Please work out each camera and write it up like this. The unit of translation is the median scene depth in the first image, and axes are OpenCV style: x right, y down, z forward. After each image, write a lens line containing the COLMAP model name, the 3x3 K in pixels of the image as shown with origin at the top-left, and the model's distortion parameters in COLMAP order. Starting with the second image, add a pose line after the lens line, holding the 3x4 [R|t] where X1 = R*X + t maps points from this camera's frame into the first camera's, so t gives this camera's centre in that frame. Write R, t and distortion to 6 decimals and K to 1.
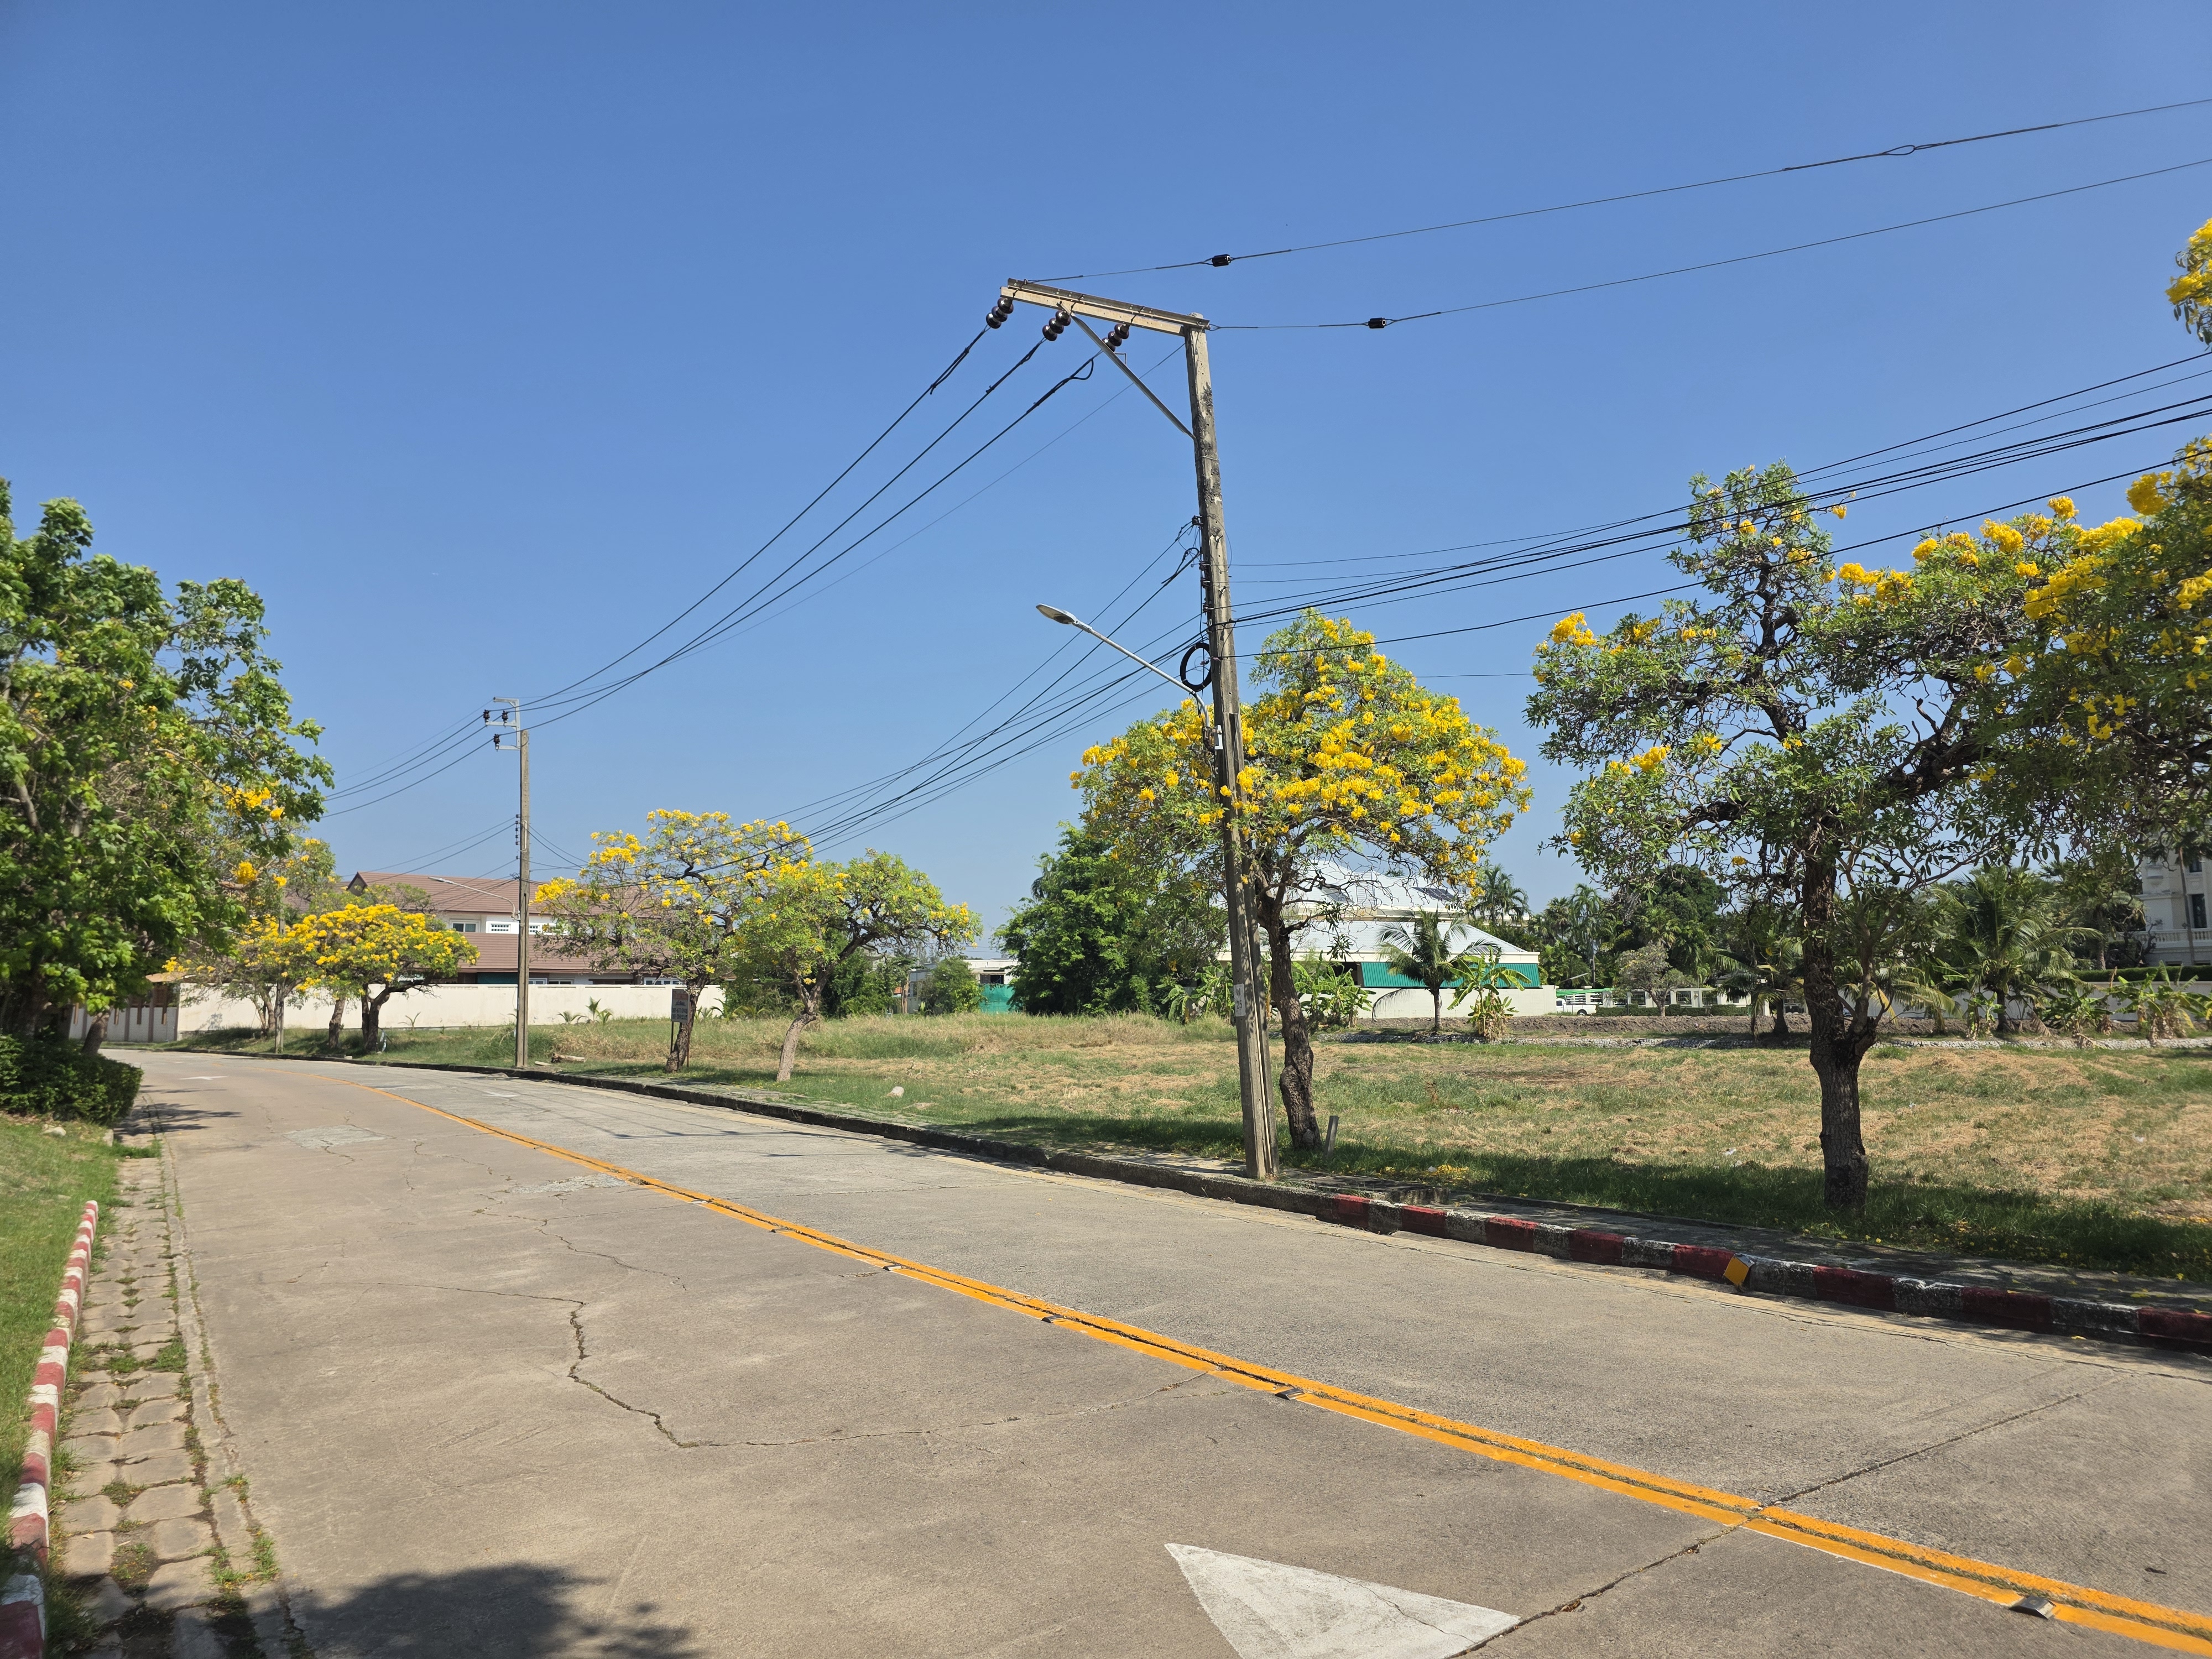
lens RADIAL K [[1464.6, 0, 1106.4], [0, 1464.6, 837.1], [0, 0, 1]] dist [0.064320, -0.060518]
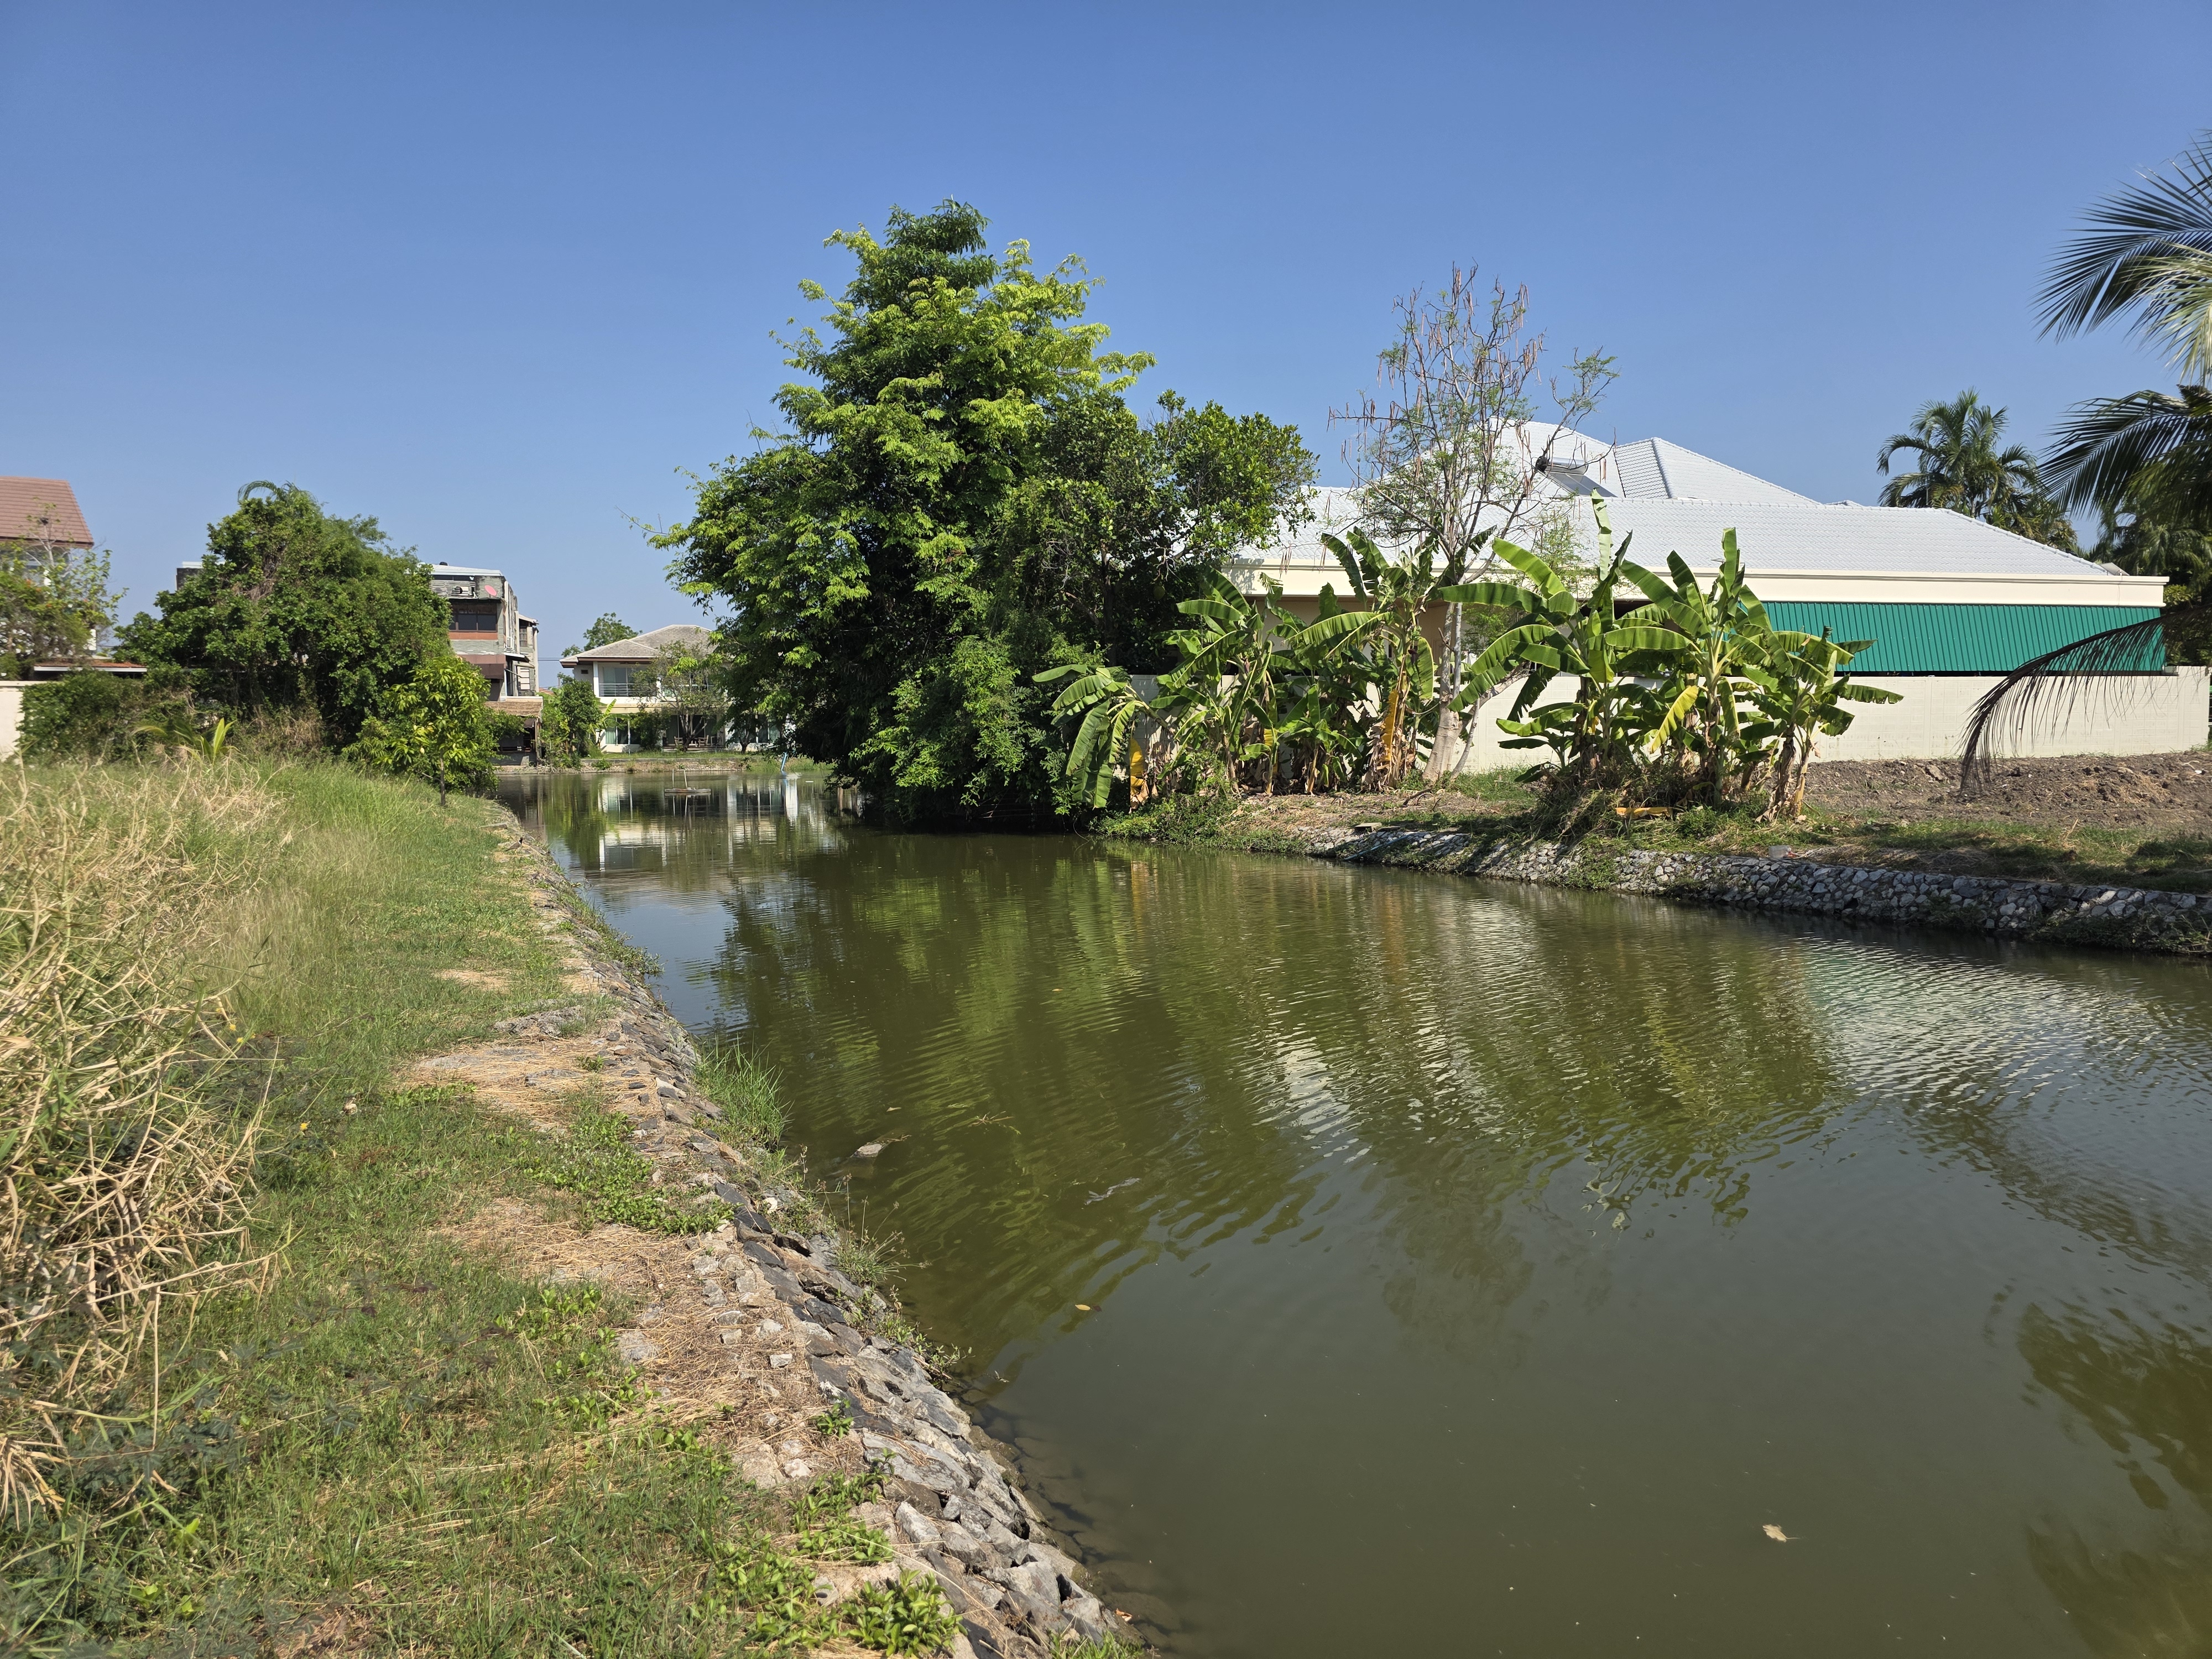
lens RADIAL K [[1464.6, 0, 1106.4], [0, 1464.6, 837.1], [0, 0, 1]] dist [0.064320, -0.060518]
pose [[0.994637, 0.002145, -0.103403, 0.129704], [0.016576, 0.983555, 0.179845, 0.130338], [0.102088, -0.180594, 0.978245, 1.104049]]
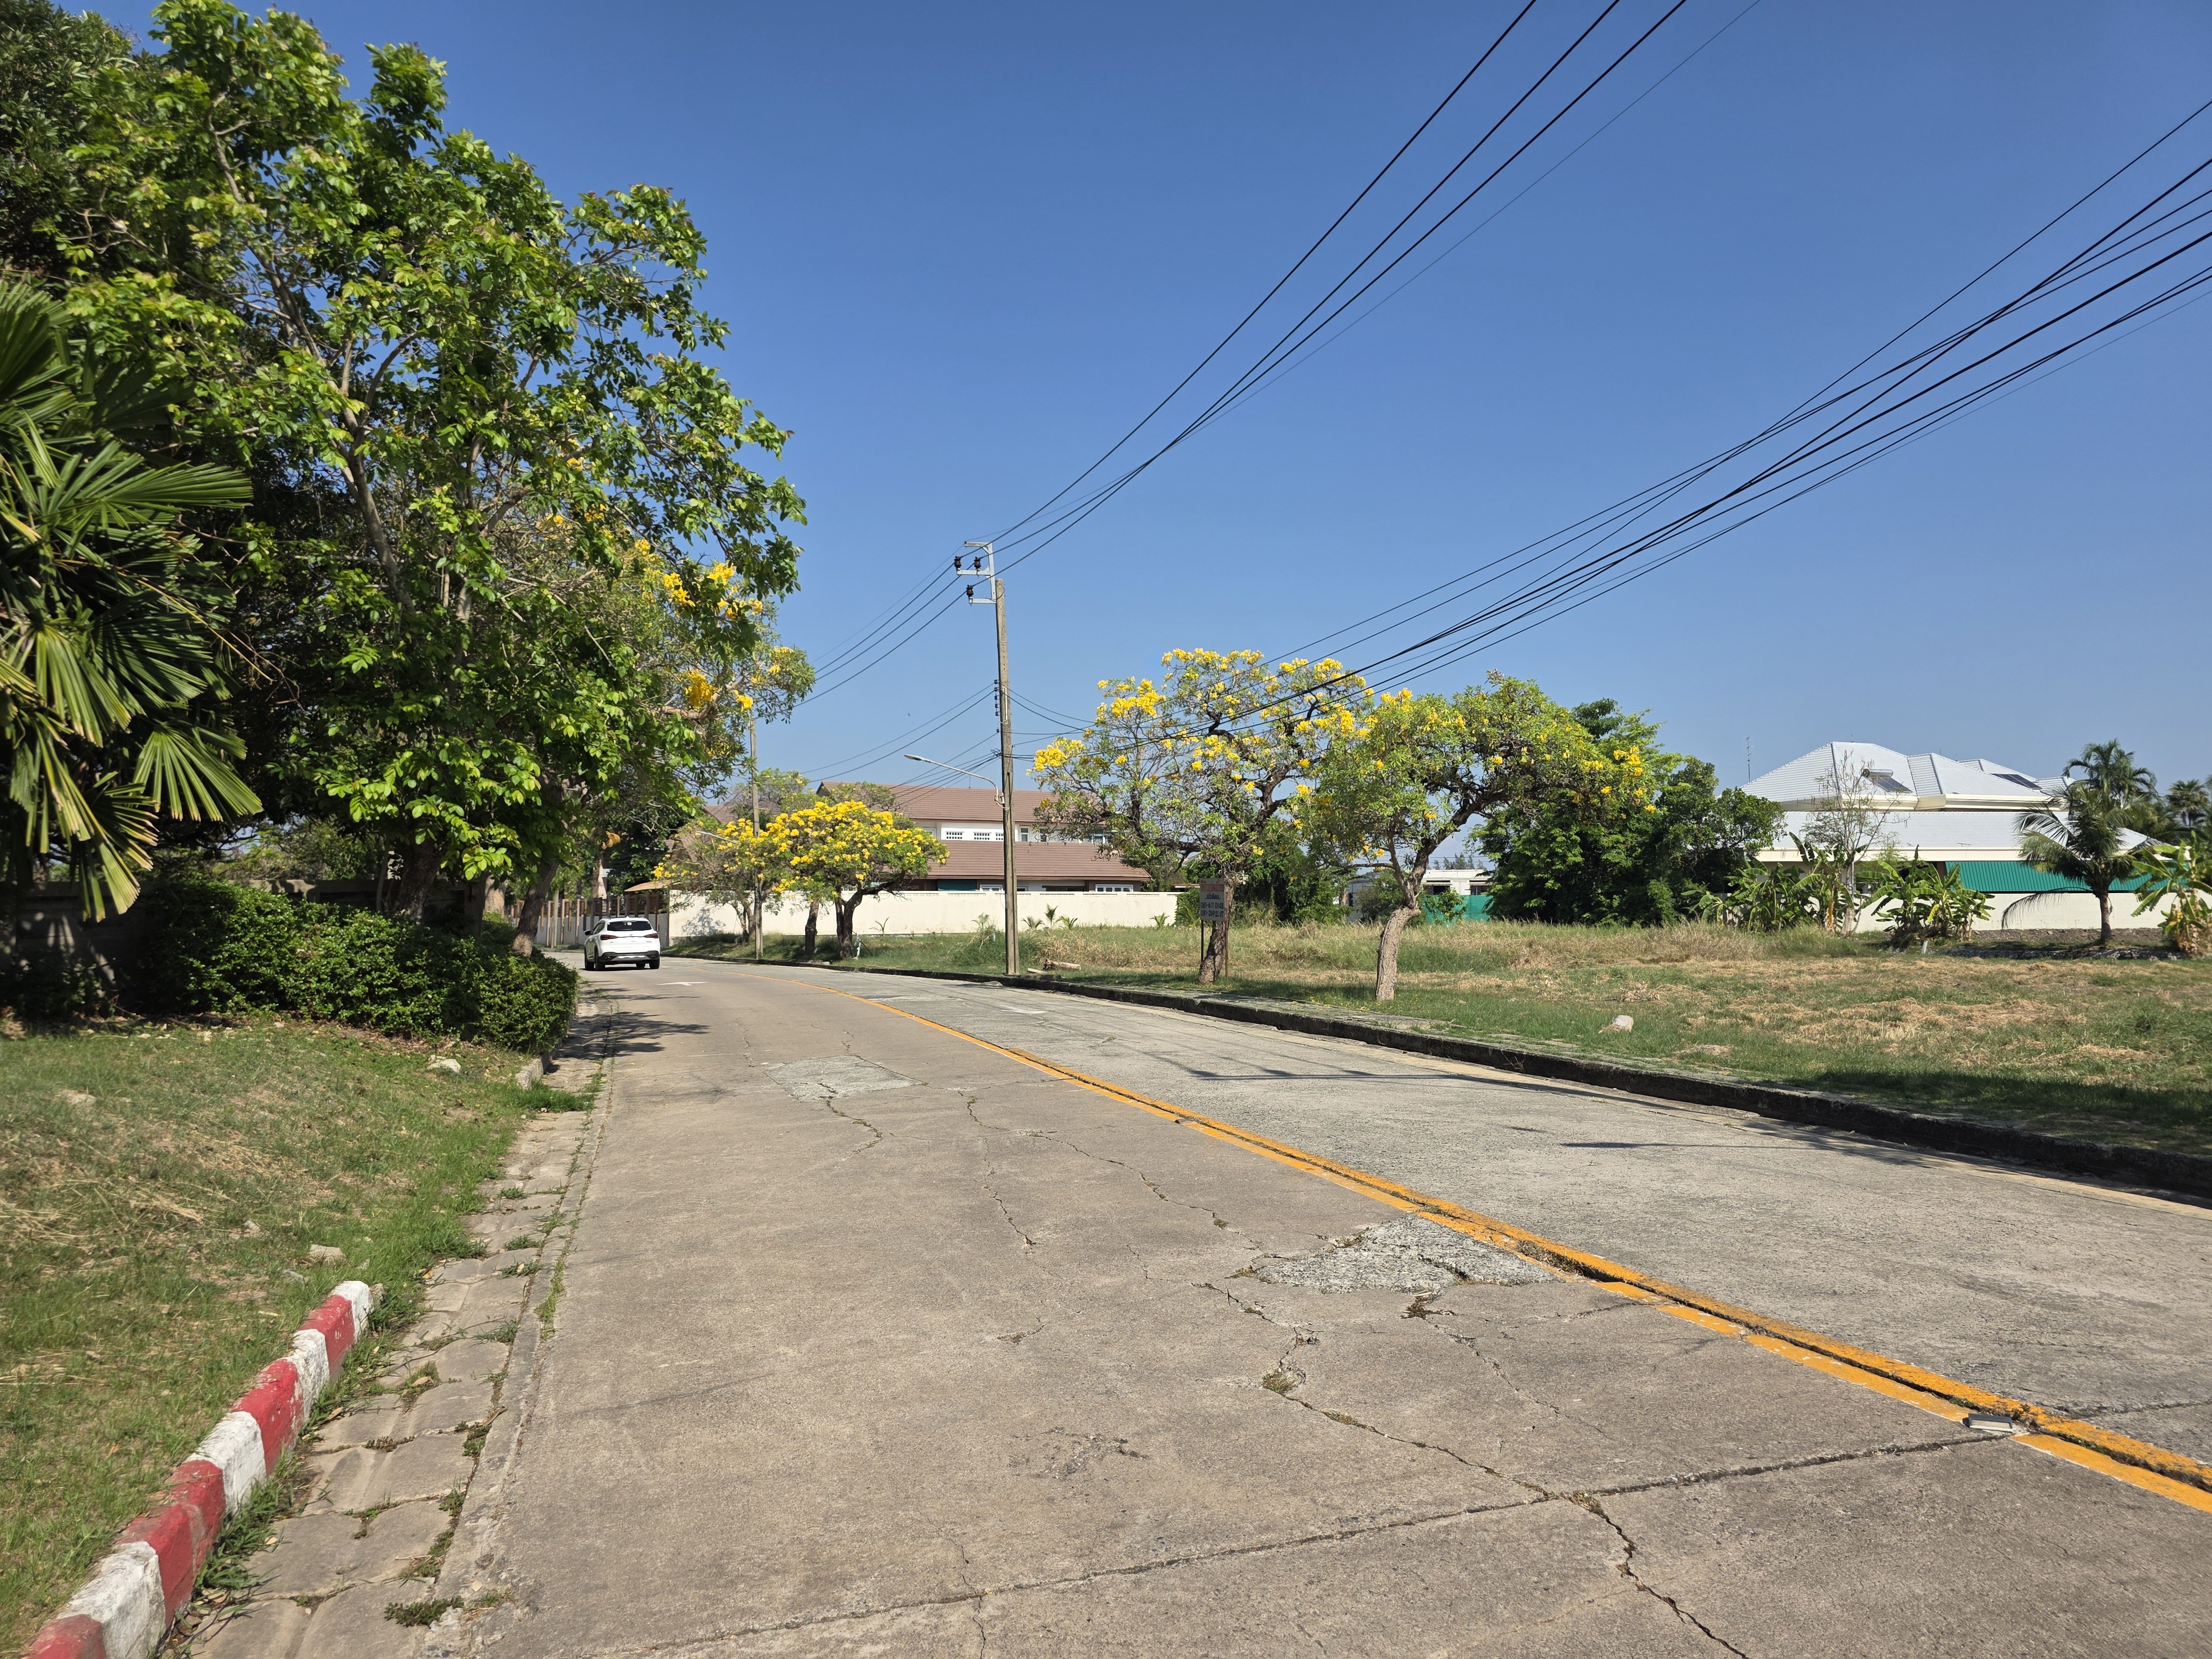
lens RADIAL K [[1464.6, 0, 1106.4], [0, 1464.6, 837.1], [0, 0, 1]] dist [0.064320, -0.060518]
pose [[0.962782, -0.016328, -0.269787, -0.086434], [0.031565, 0.998136, 0.052238, 0.025182], [0.268431, -0.058810, 0.961502, 0.157089]]
